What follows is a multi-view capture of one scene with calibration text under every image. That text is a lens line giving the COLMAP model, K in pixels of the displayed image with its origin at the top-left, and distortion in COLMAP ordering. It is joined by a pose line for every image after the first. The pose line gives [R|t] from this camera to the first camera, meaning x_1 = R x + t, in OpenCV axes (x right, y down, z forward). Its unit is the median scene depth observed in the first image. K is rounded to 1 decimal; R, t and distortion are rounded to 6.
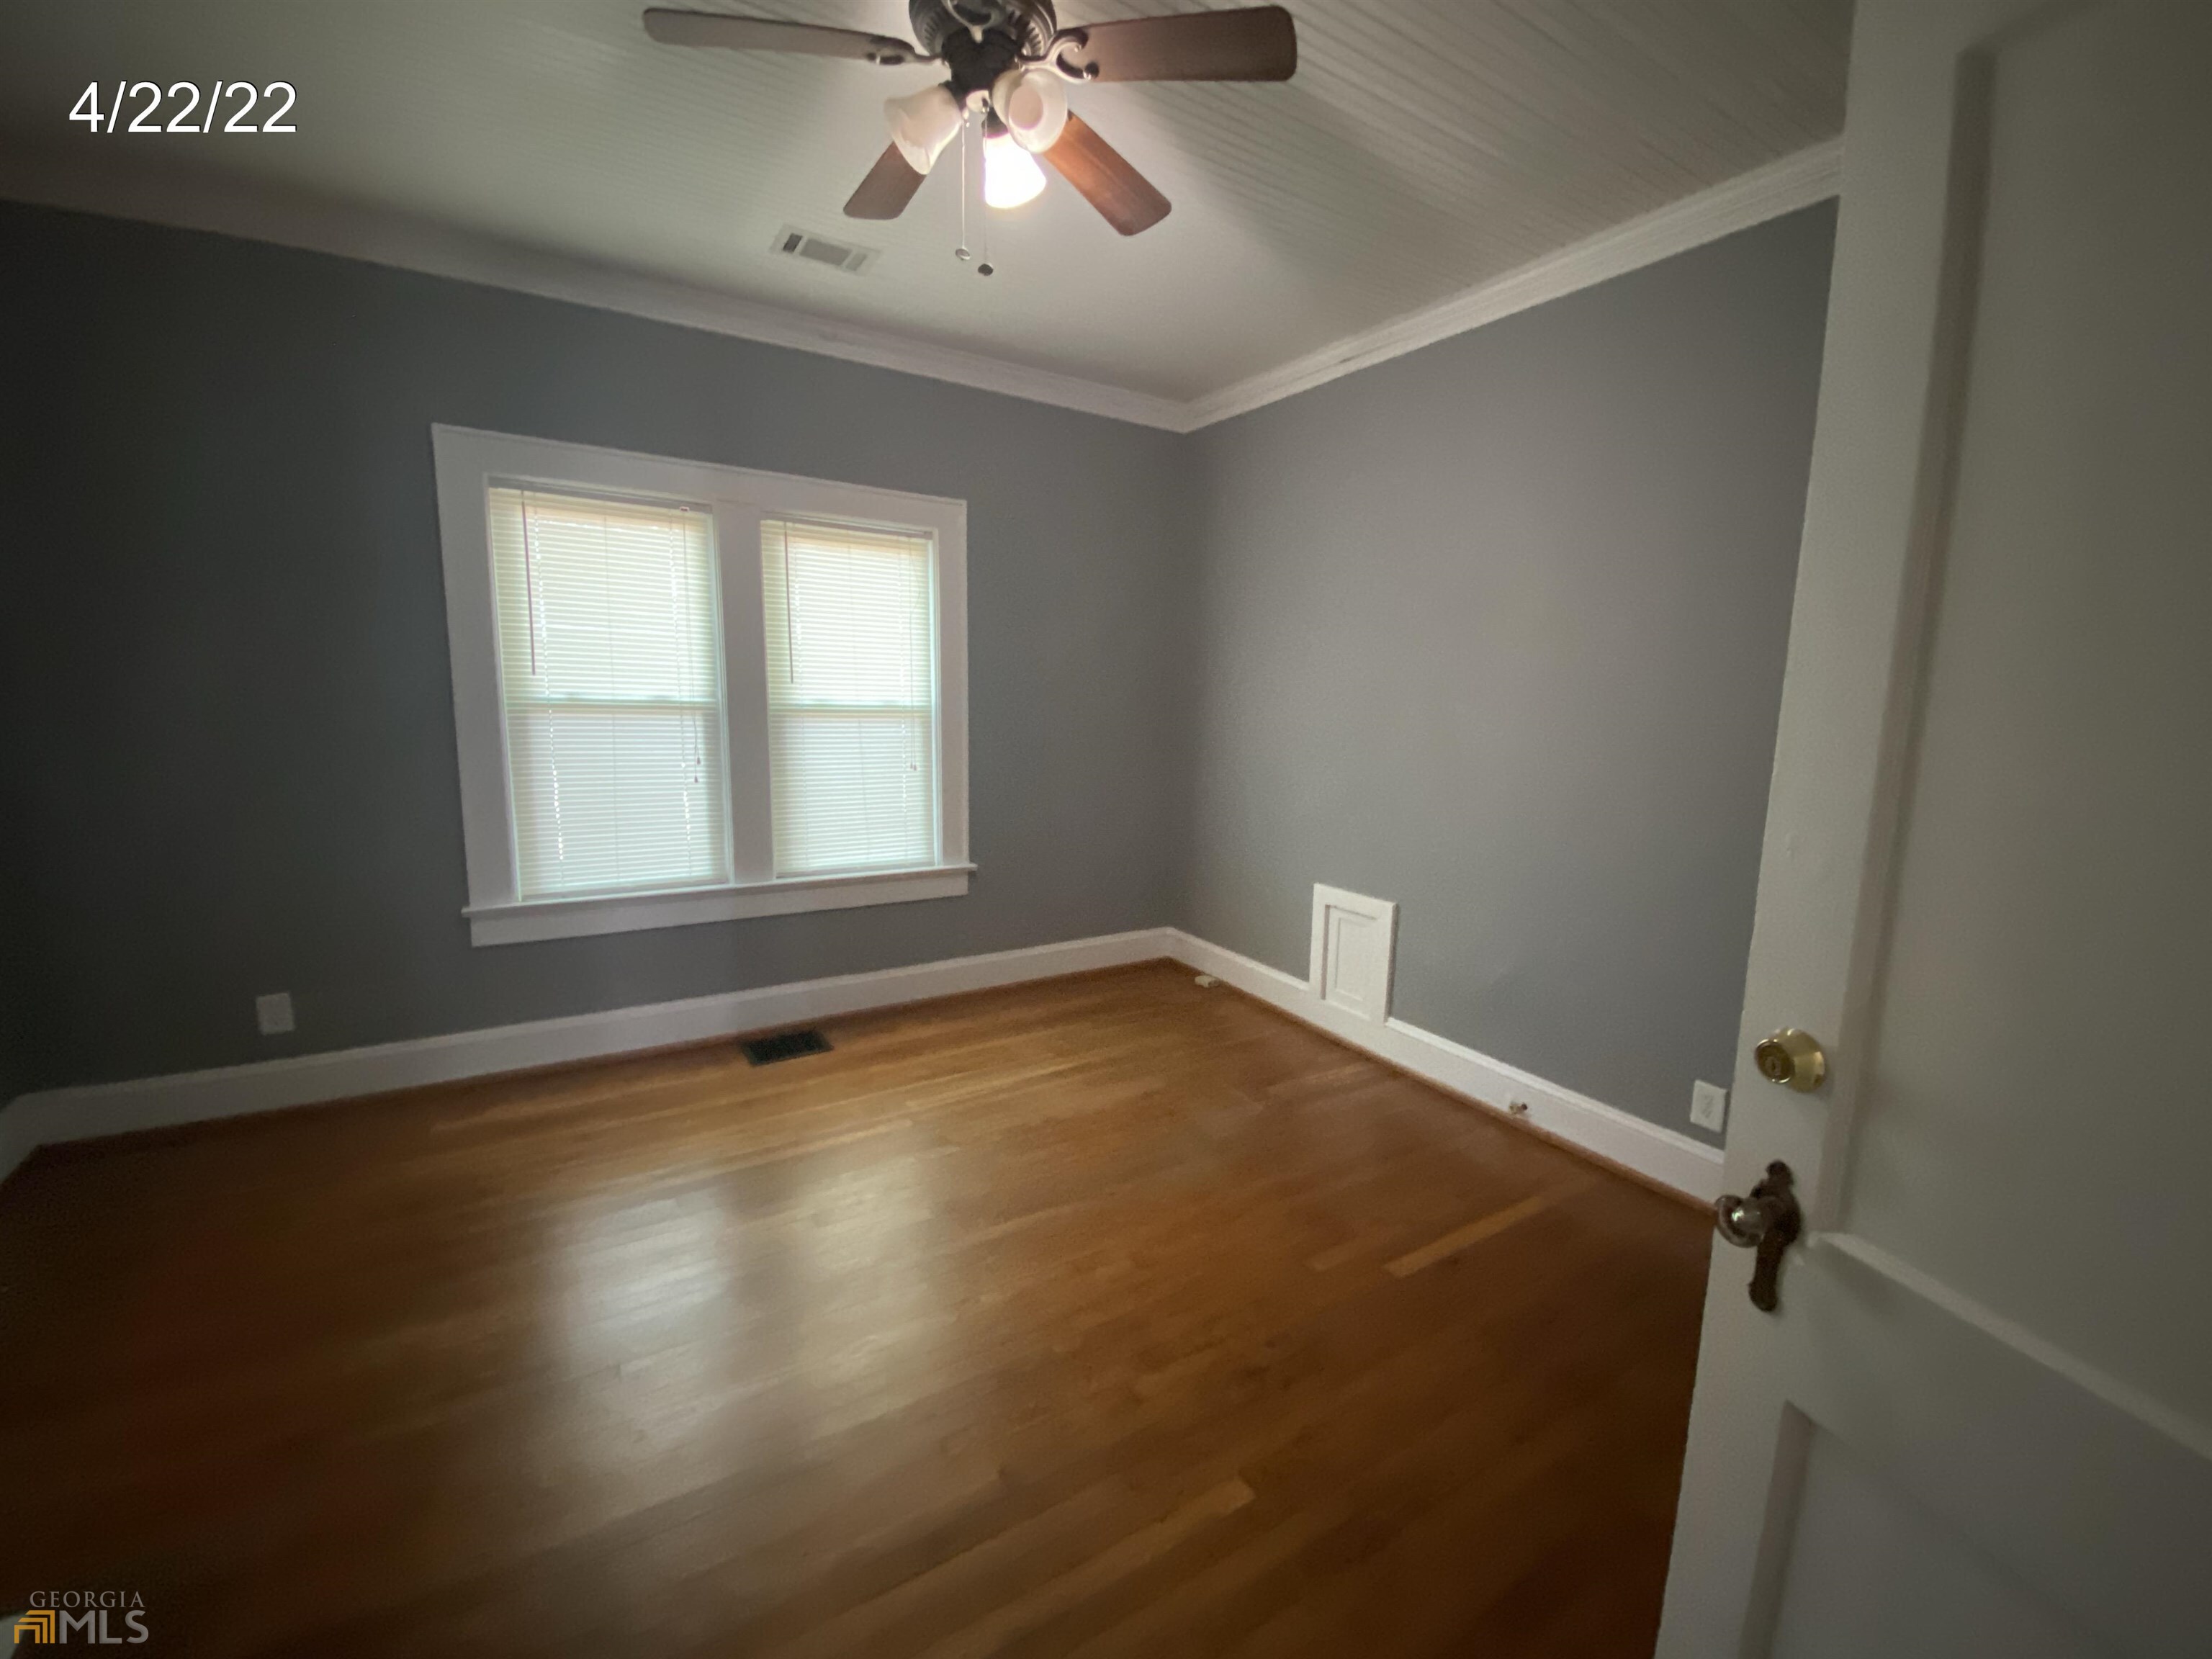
lens RADIAL K [[891.7, 0, 1101.5], [0, 891.7, 832.8], [0, 0, 1]] dist [-0.010345, -0.007284]
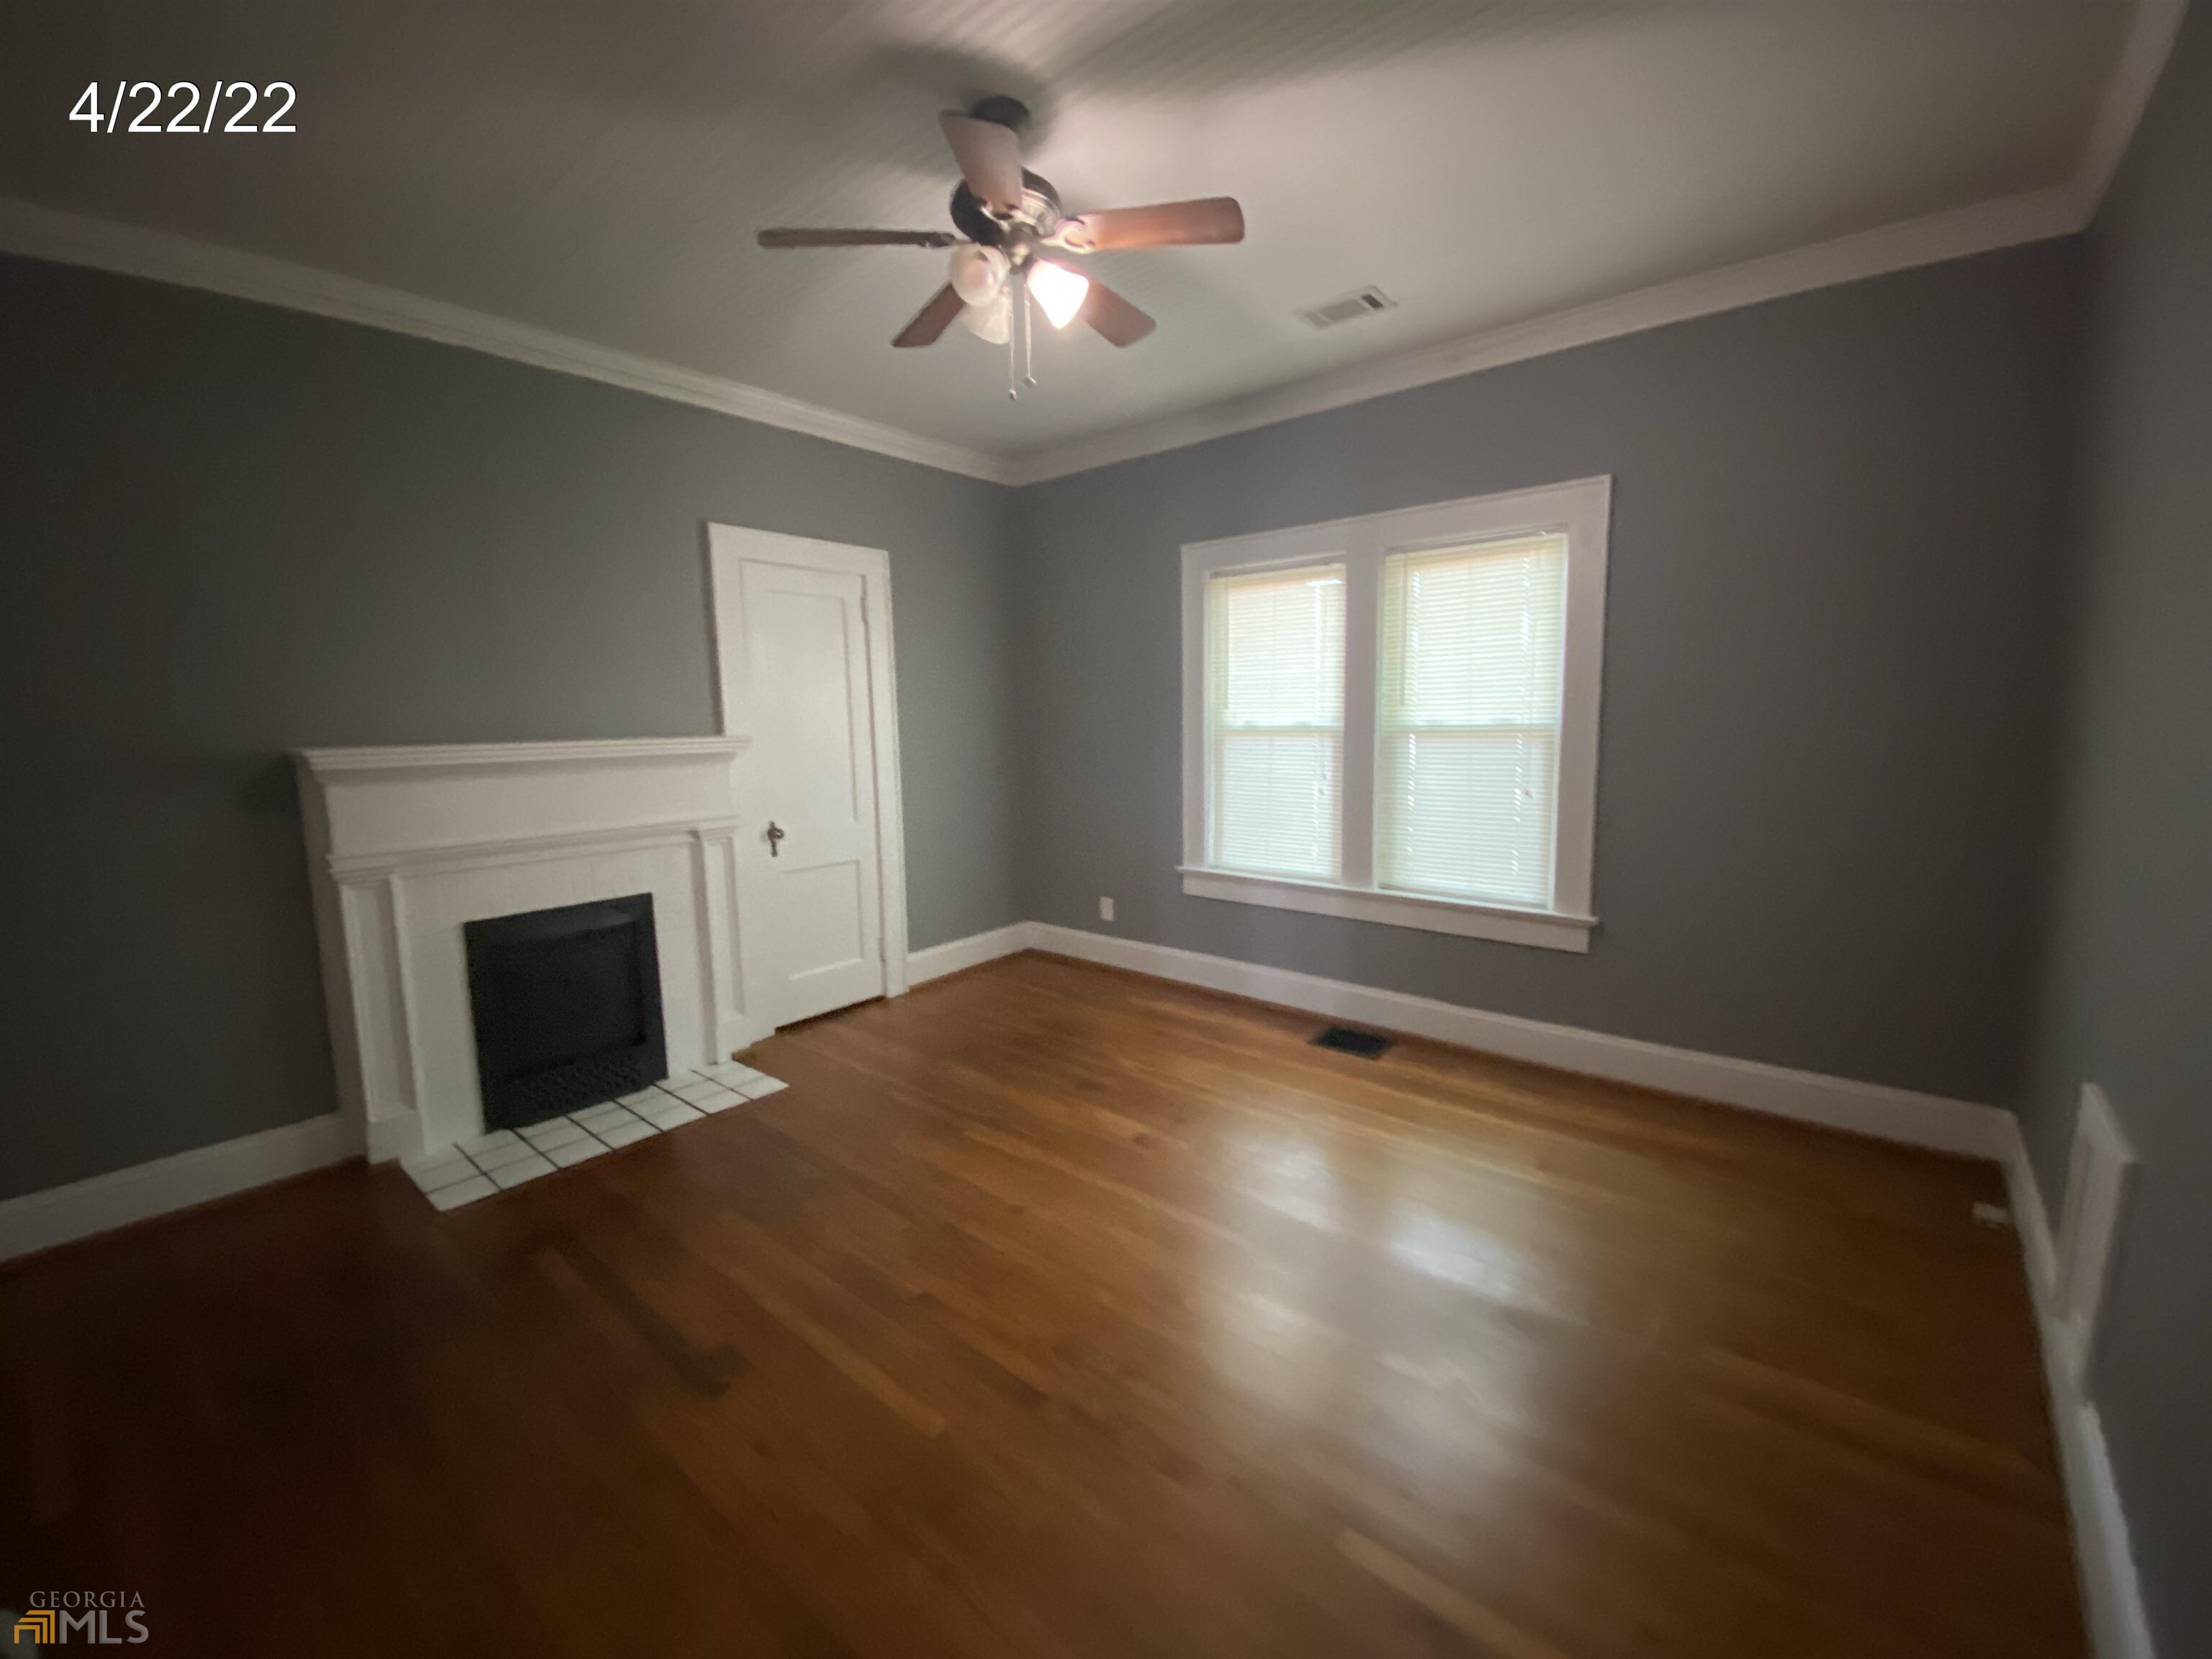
lens RADIAL K [[891.7, 0, 1102.5], [0, 891.7, 837.2], [0, 0, 1]] dist [-0.010345, -0.007284]
pose [[0.266803, 0.098947, -0.958658, 0.589191], [-0.123764, 0.989997, 0.067737, -0.042954], [0.955771, 0.100575, 0.276380, 0.395034]]
